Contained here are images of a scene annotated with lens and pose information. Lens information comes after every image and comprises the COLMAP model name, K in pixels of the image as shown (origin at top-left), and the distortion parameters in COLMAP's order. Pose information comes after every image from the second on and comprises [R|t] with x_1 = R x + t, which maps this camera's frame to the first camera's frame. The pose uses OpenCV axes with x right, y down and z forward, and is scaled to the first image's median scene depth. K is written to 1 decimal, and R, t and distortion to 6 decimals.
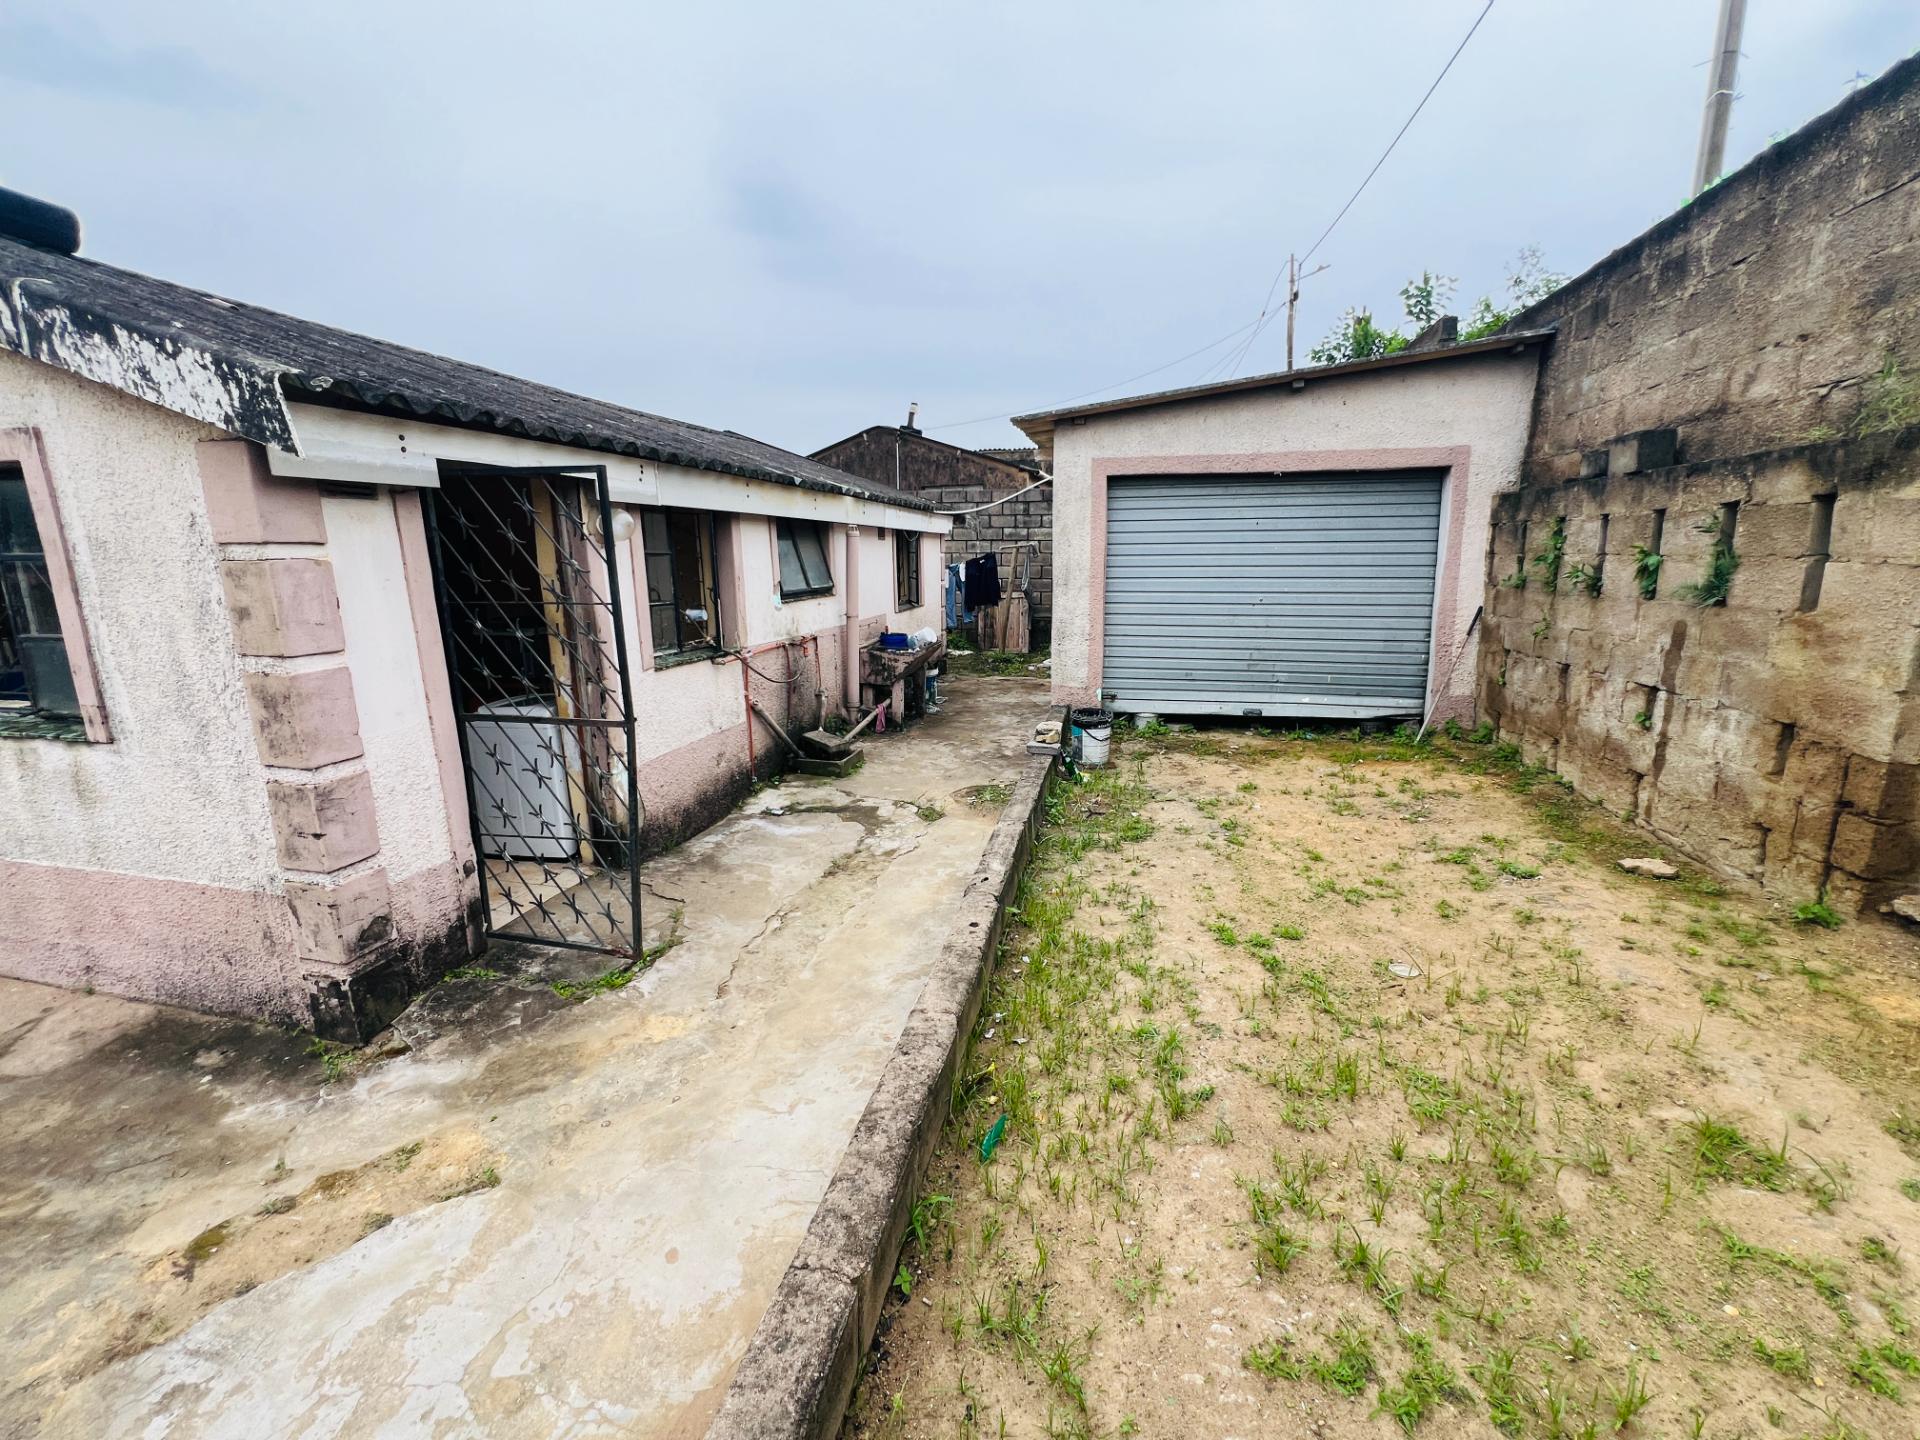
lens RADIAL K [[767.6, 0, 957.5], [0, 767.6, 717.0], [0, 0, 1]] dist [-0.004613, 0.001375]
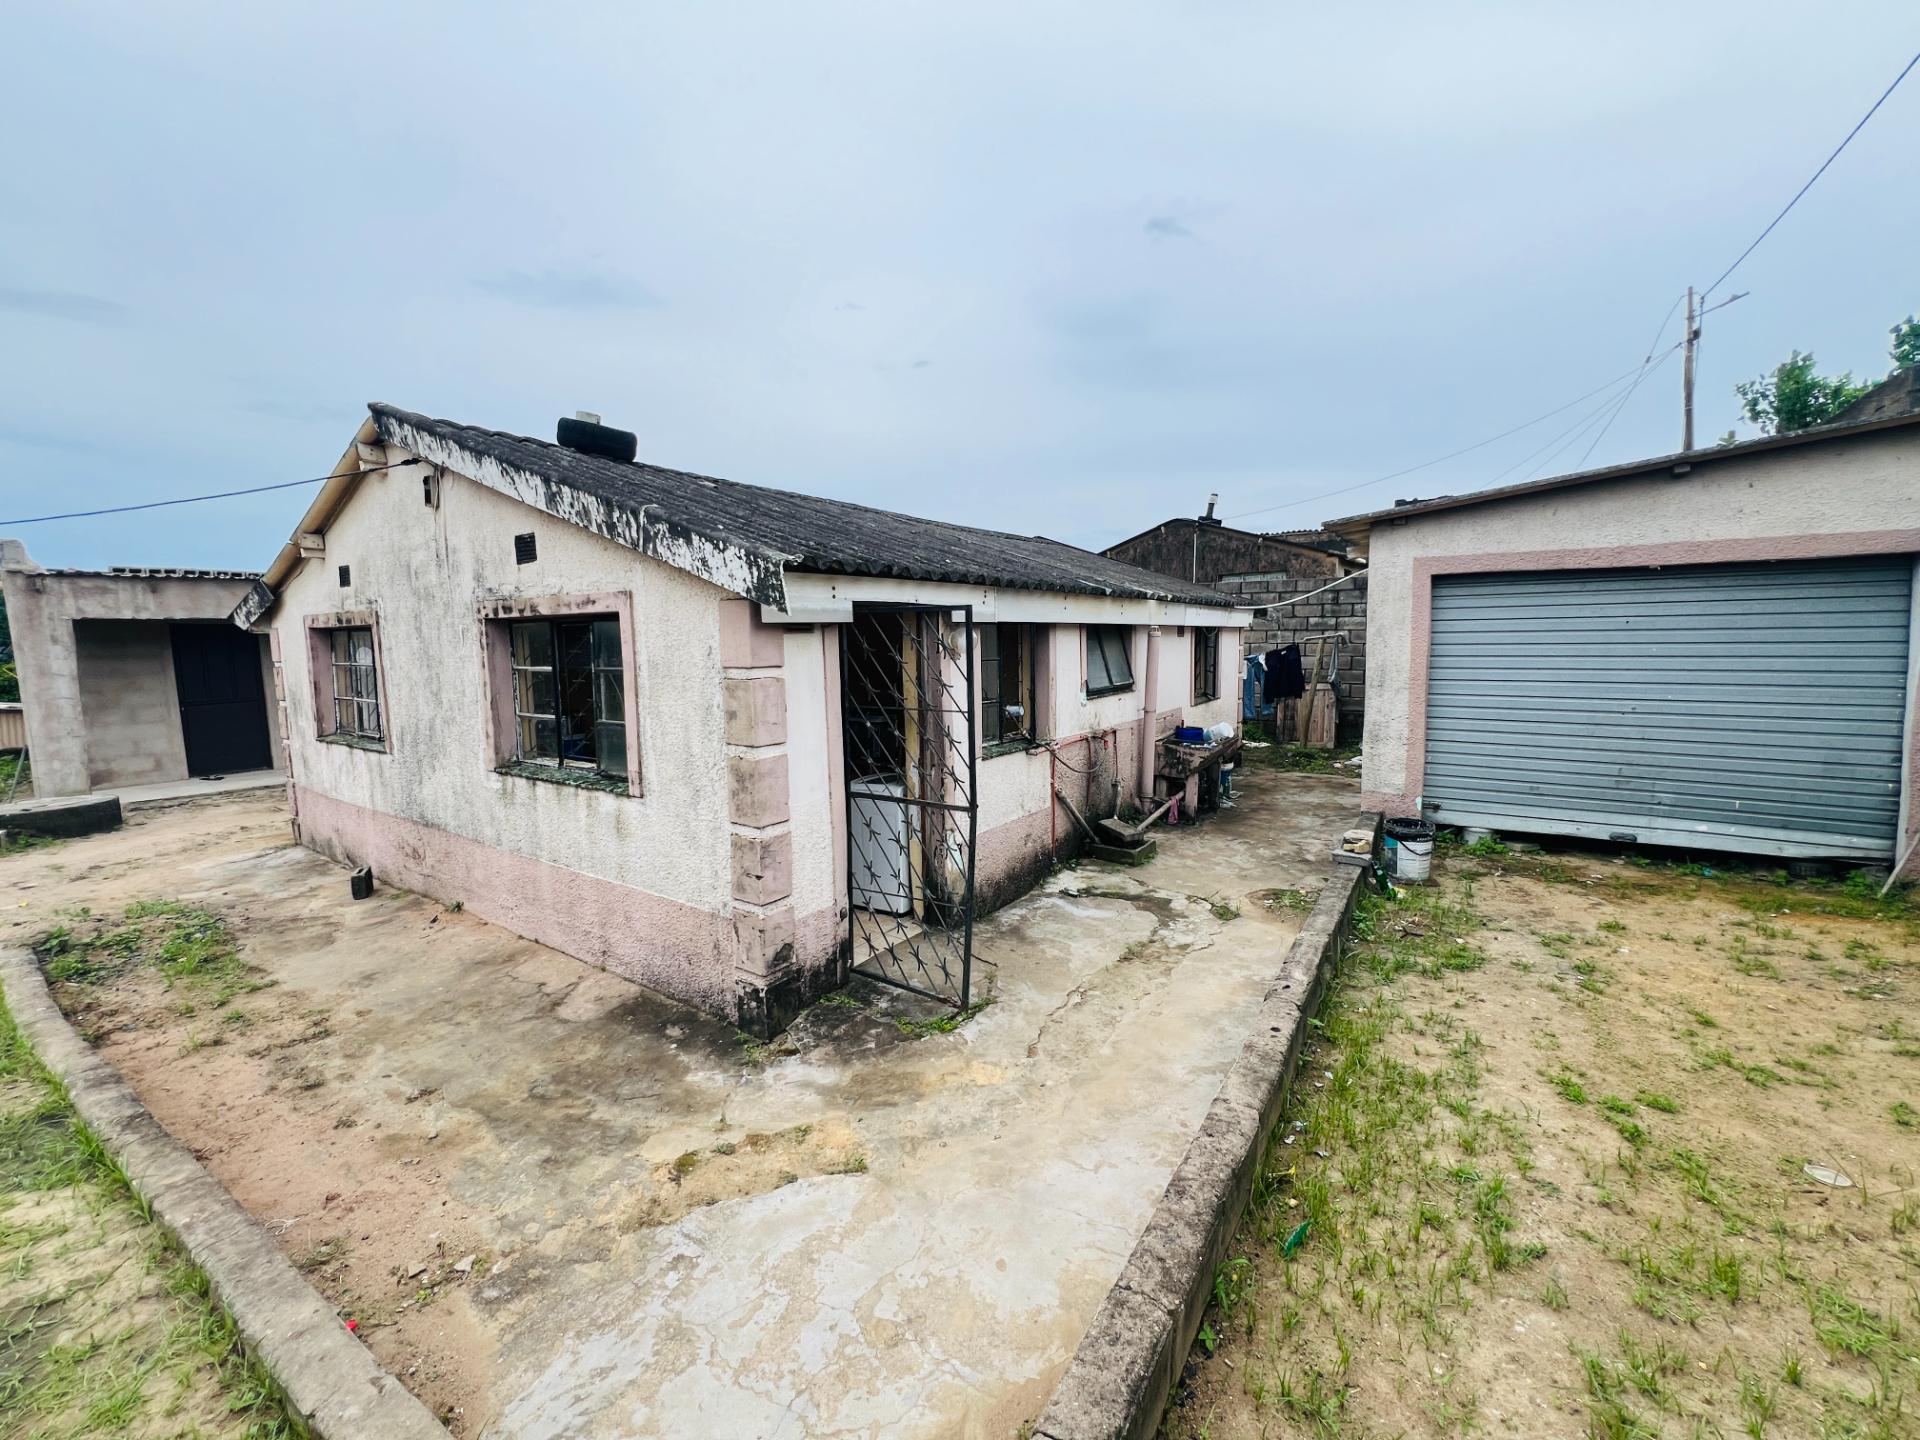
lens RADIAL K [[767.6, 0, 956.5], [0, 767.6, 717.6], [0, 0, 1]] dist [-0.004613, 0.001375]
pose [[0.933787, 0.032190, -0.356379, -0.025113], [-0.068104, 0.993728, -0.088690, -0.027704], [0.351289, 0.107088, 0.930123, -0.162055]]
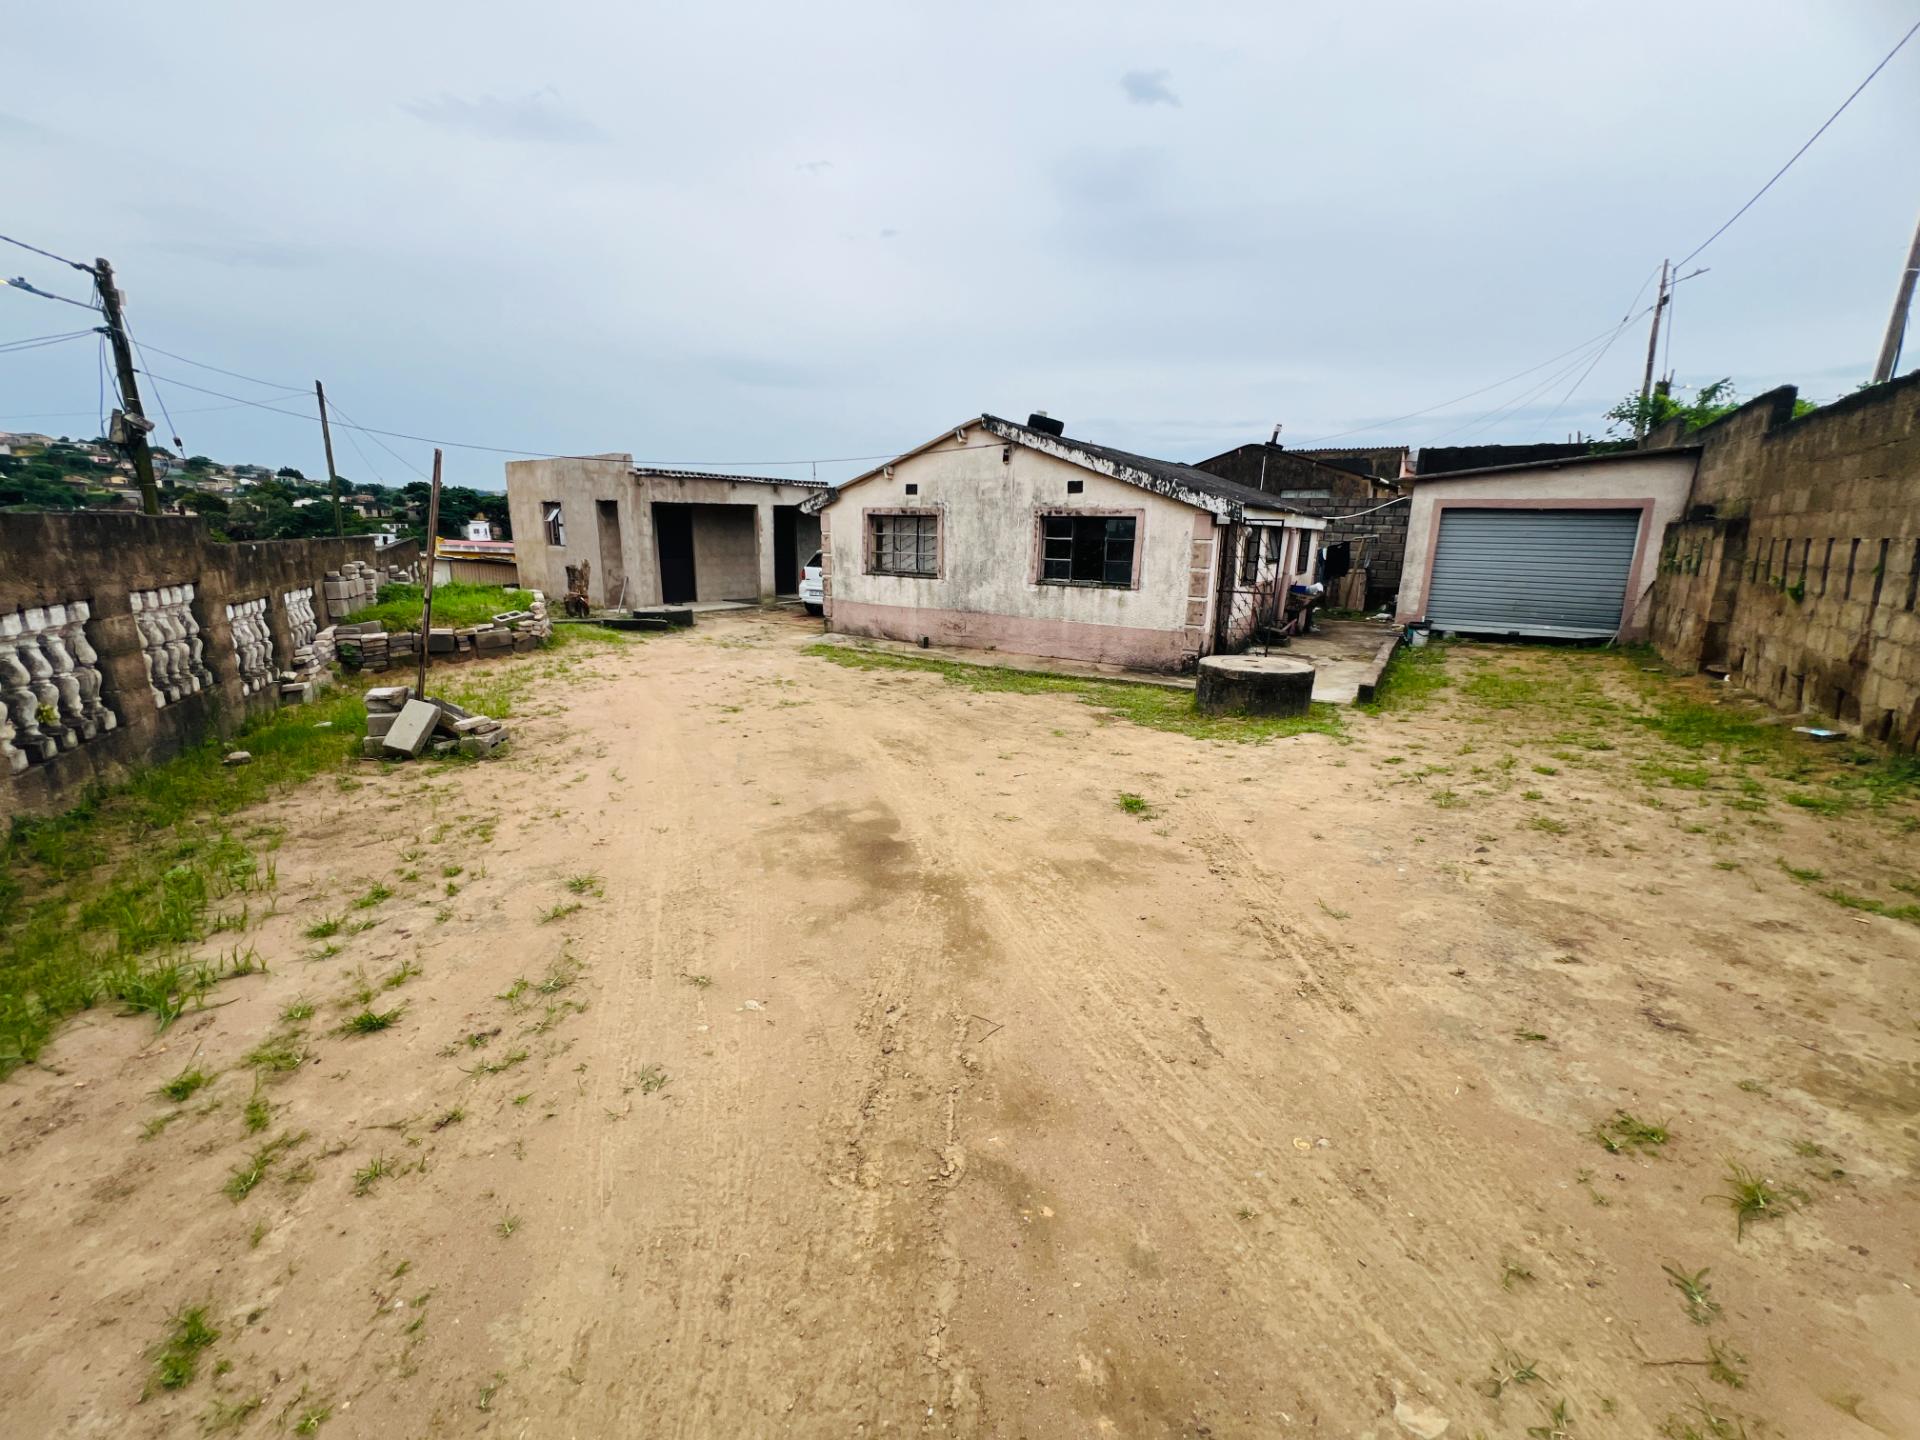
lens RADIAL K [[767.6, 0, 955.7], [0, 767.6, 721.3], [0, 0, 1]] dist [-0.004613, 0.001375]
pose [[0.939964, 0.106855, -0.324114, -0.622324], [-0.095721, 0.994144, 0.050154, 0.558079], [0.327575, -0.016118, 0.944688, -2.806757]]
